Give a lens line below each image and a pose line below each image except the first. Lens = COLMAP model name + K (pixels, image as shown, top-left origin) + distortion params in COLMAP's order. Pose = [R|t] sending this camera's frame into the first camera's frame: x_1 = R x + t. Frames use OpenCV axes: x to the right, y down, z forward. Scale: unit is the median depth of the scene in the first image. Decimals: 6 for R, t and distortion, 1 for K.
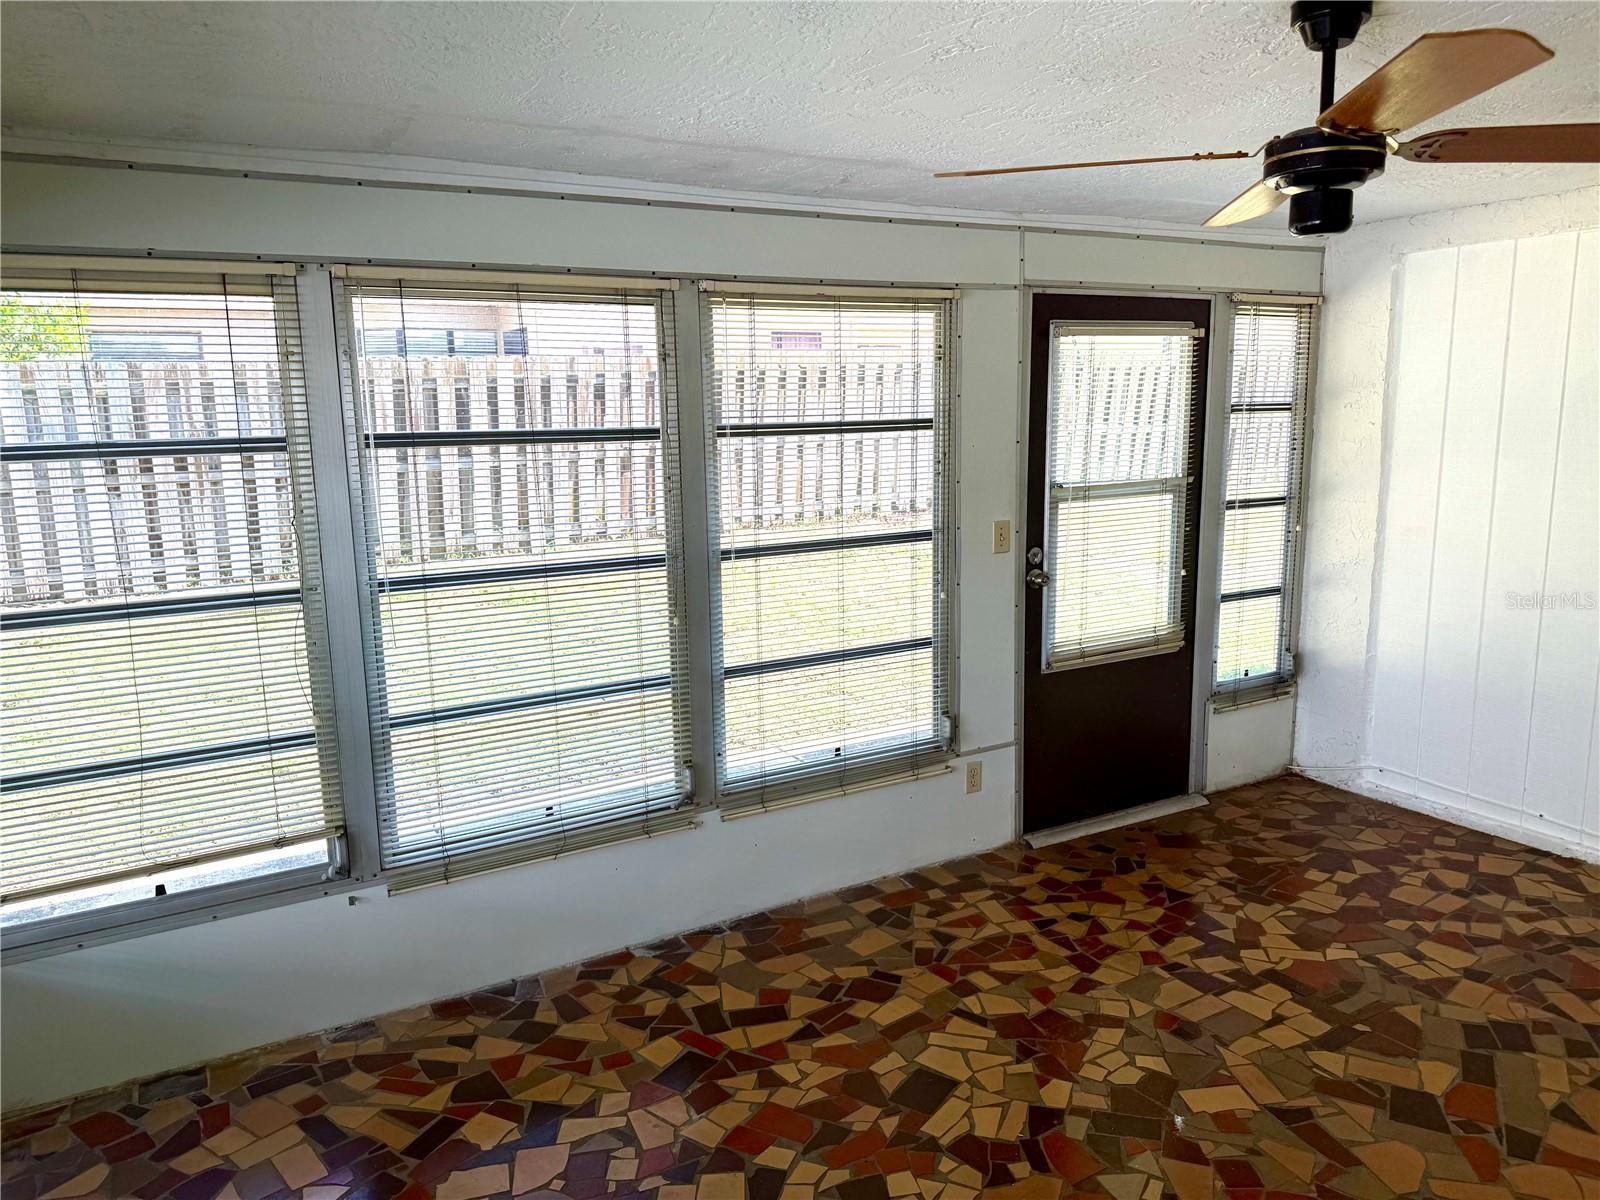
lens RADIAL K [[1130.6, 0, 800.0], [0, 1130.6, 600.0], [0, 0, 1]] dist [0.189281, -0.348833]
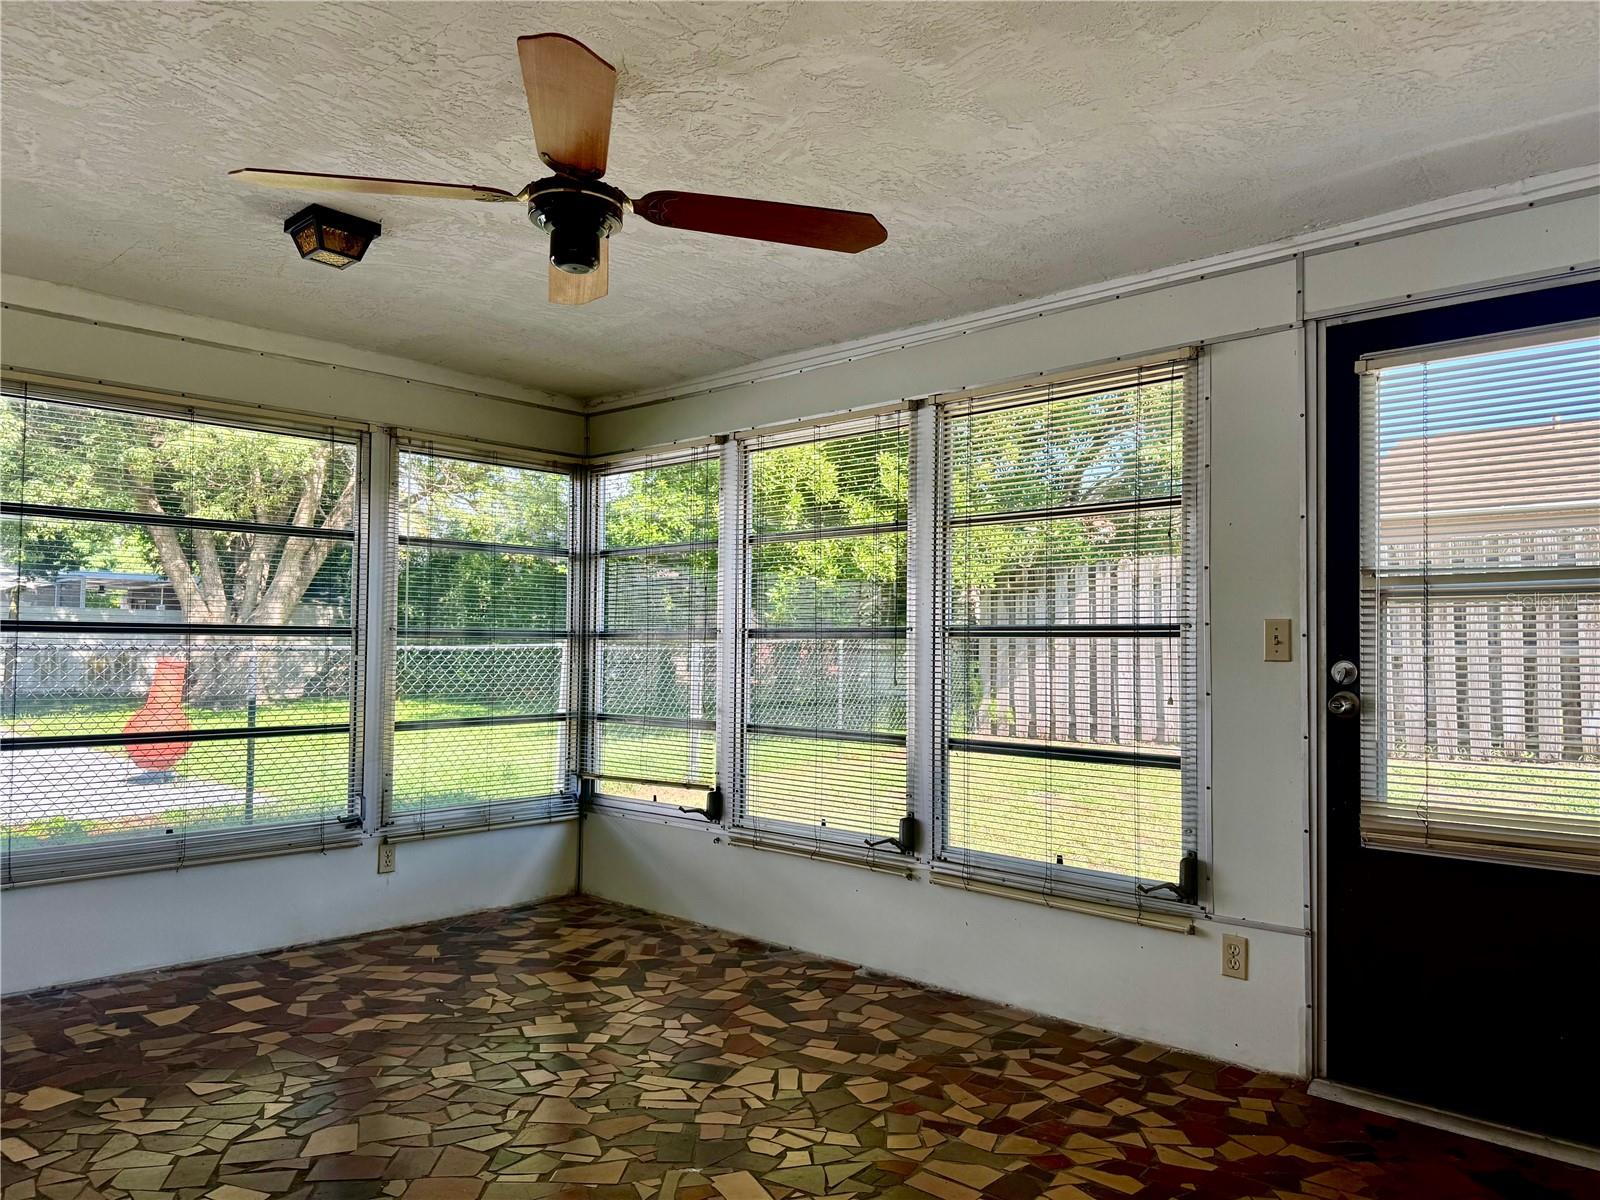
lens RADIAL K [[1130.6, 0, 800.0], [0, 1130.6, 600.0], [0, 0, 1]] dist [0.189281, -0.348833]
pose [[0.292582, -0.016650, -0.956095, 0.931914], [-0.179032, 0.981214, -0.071874, 0.034756], [0.939331, 0.192201, 0.284105, 0.536296]]
